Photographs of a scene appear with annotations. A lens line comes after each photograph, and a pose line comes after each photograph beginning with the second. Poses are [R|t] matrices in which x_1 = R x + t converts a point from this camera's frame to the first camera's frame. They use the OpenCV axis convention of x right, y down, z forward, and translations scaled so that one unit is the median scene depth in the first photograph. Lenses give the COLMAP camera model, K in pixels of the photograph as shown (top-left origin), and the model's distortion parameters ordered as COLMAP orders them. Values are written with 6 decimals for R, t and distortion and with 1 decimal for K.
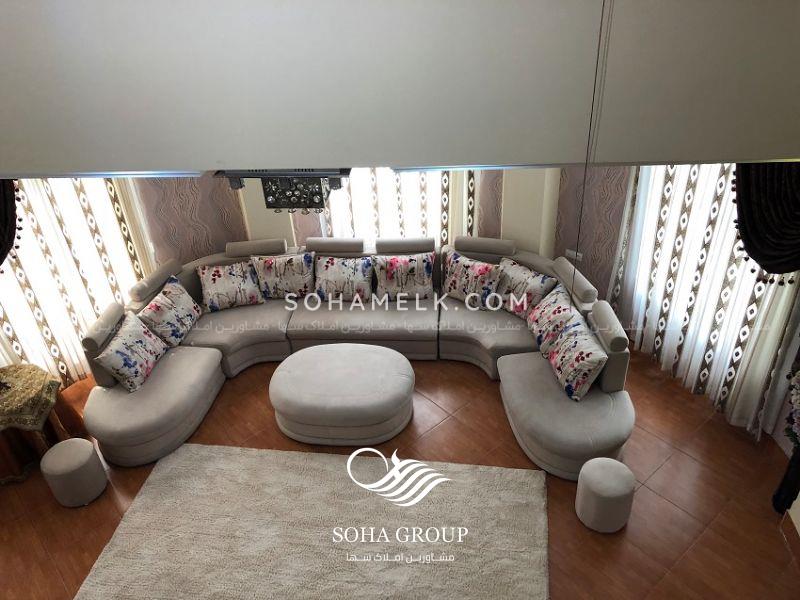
lens RADIAL K [[655.8, 0, 405.1], [0, 655.8, 303.8], [0, 0, 1]] dist [0.030524, -0.025972]
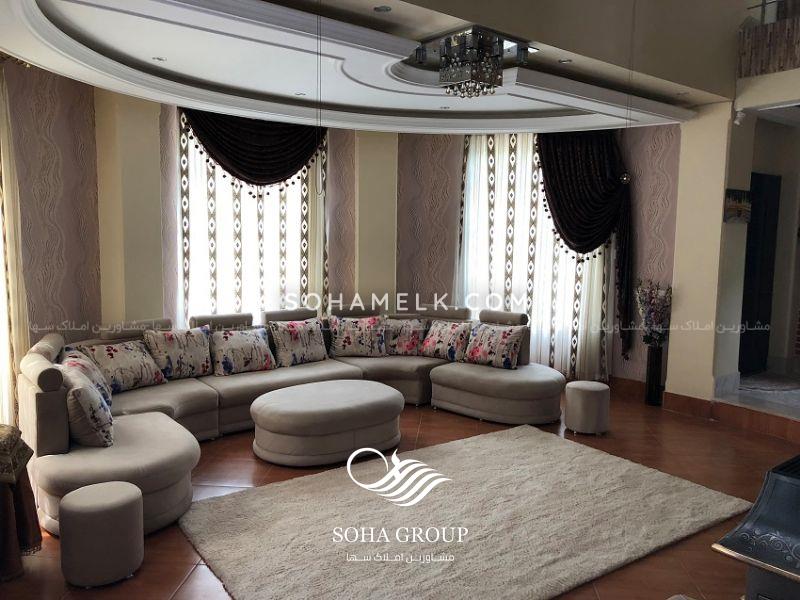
lens RADIAL K [[655.8, 0, 399.4], [0, 655.8, 302.7], [0, 0, 1]] dist [0.030524, -0.025972]
pose [[0.718753, -0.010466, 0.695186, -0.613757], [0.346957, 0.871887, -0.345593, 0.319701], [-0.602507, 0.489596, 0.630303, 0.249170]]
